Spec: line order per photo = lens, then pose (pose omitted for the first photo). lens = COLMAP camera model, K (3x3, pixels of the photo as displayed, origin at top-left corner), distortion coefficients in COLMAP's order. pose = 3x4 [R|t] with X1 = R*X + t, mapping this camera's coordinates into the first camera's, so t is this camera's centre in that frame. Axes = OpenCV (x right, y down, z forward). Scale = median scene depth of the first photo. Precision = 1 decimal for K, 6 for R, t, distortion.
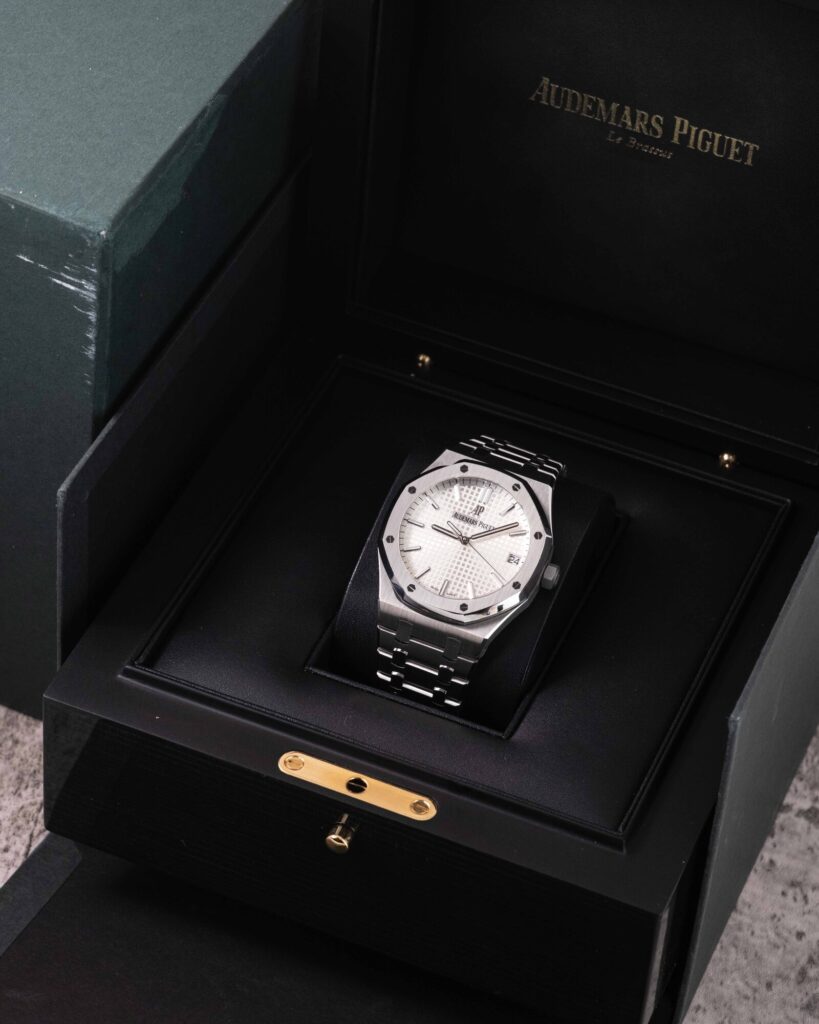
lens RADIAL K [[4485.0, 0, 411.6], [0, 4485.0, 512.4], [0, 0, 1]] dist [0.505425, 0.000000]
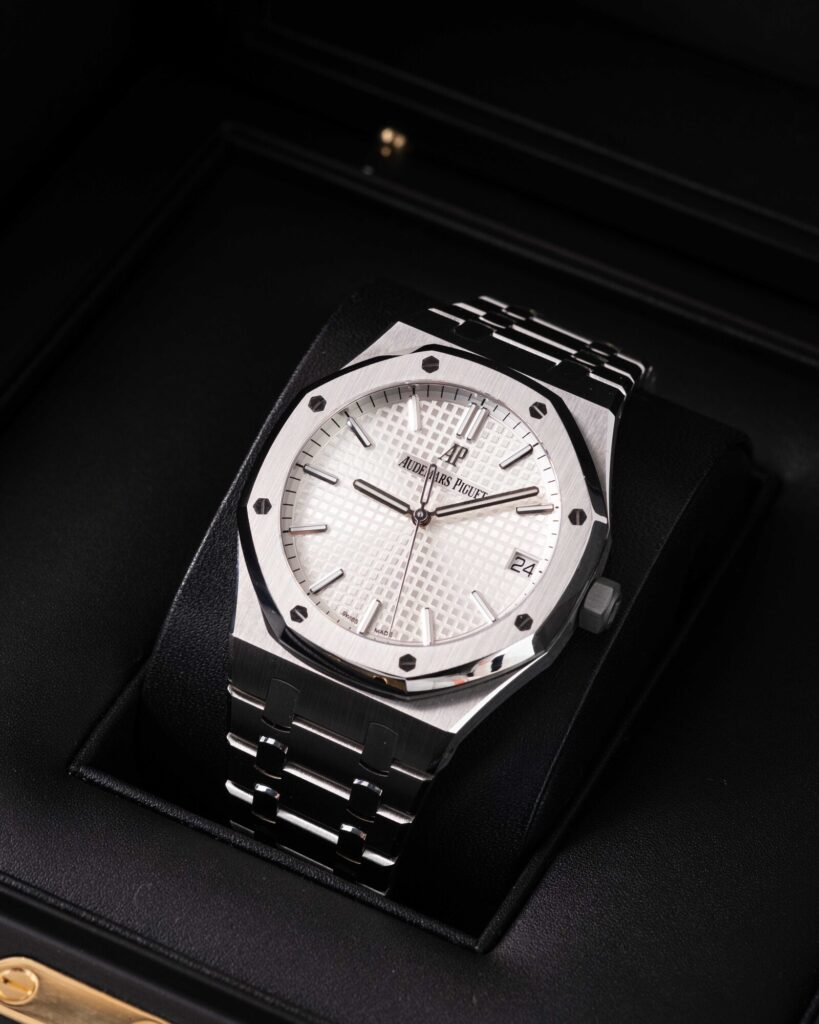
lens RADIAL K [[4485.0, 0, 406.3], [0, 4485.0, 510.1], [0, 0, 1]] dist [0.505425, 0.000000]
pose [[0.997552, 0.056878, -0.040688, 0.029230], [-0.055679, 0.997997, 0.030017, -0.008503], [0.042314, -0.027678, 0.998721, 0.531165]]
